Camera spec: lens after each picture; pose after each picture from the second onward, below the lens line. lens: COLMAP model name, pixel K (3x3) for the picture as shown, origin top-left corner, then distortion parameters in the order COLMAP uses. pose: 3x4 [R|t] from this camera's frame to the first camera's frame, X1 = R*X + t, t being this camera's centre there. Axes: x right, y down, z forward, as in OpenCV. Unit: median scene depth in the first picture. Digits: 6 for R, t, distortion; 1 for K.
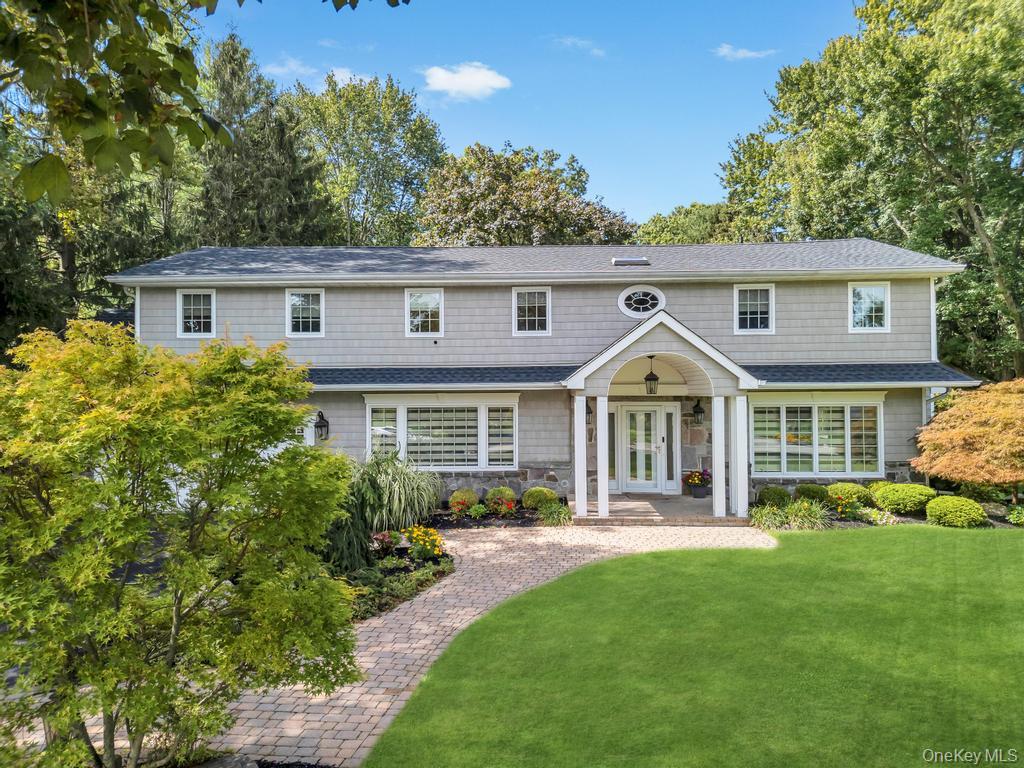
lens RADIAL K [[708.4, 0, 510.7], [0, 708.4, 379.7], [0, 0, 1]] dist [0.085709, -0.093089]
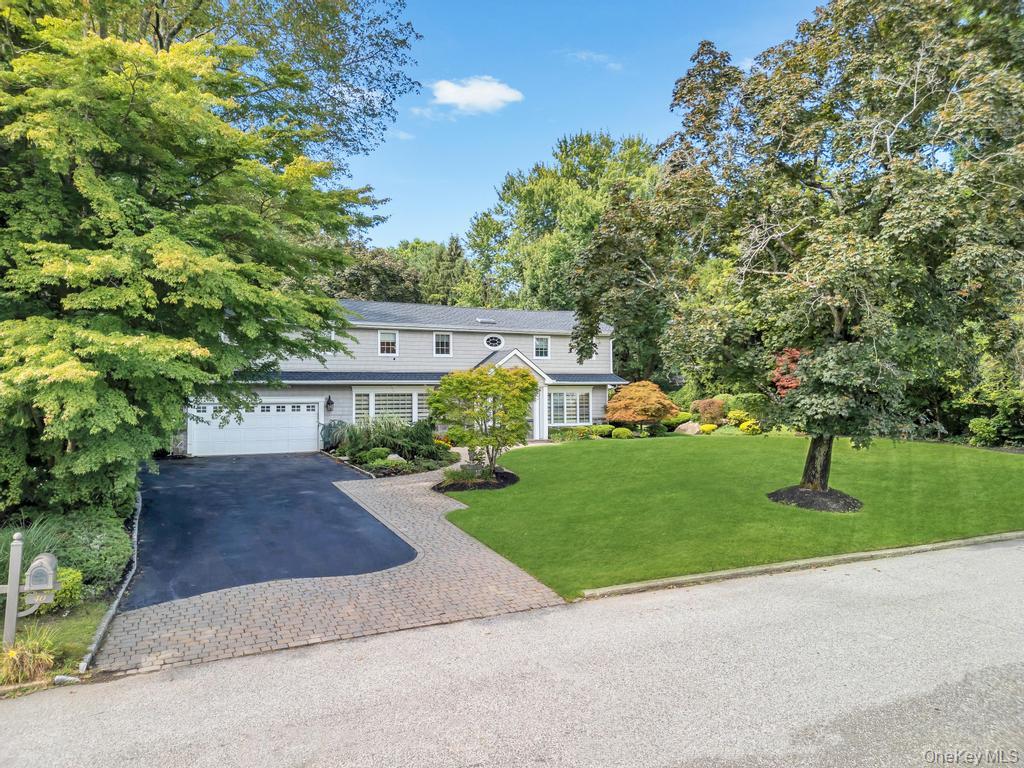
lens RADIAL K [[708.4, 0, 510.7], [0, 708.4, 379.7], [0, 0, 1]] dist [0.085709, -0.093089]
pose [[0.898991, 0.011006, 0.437829, -0.658941], [-0.007707, 0.999927, -0.009311, 0.018626], [-0.437900, 0.004996, 0.899010, -0.846608]]
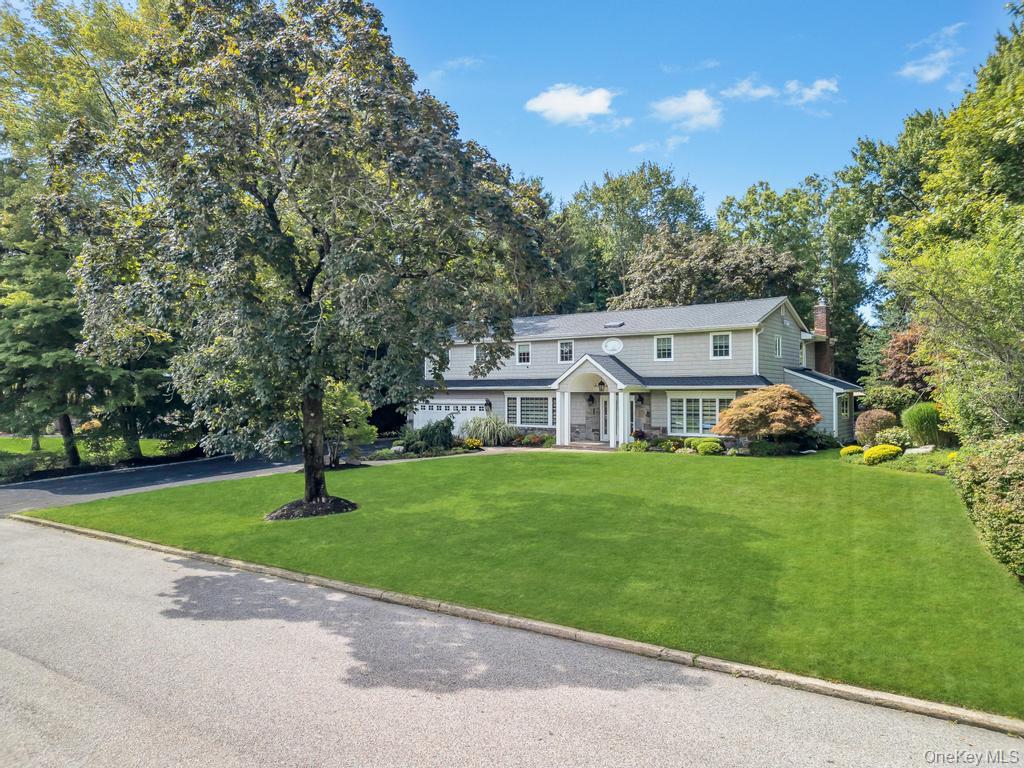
lens RADIAL K [[708.4, 0, 510.7], [0, 708.4, 379.7], [0, 0, 1]] dist [0.085709, -0.093089]
pose [[0.826700, -0.002326, -0.562638, 1.068255], [-0.001925, 0.999974, -0.006963, 0.000975], [0.562639, 0.006840, 0.826674, -0.813763]]
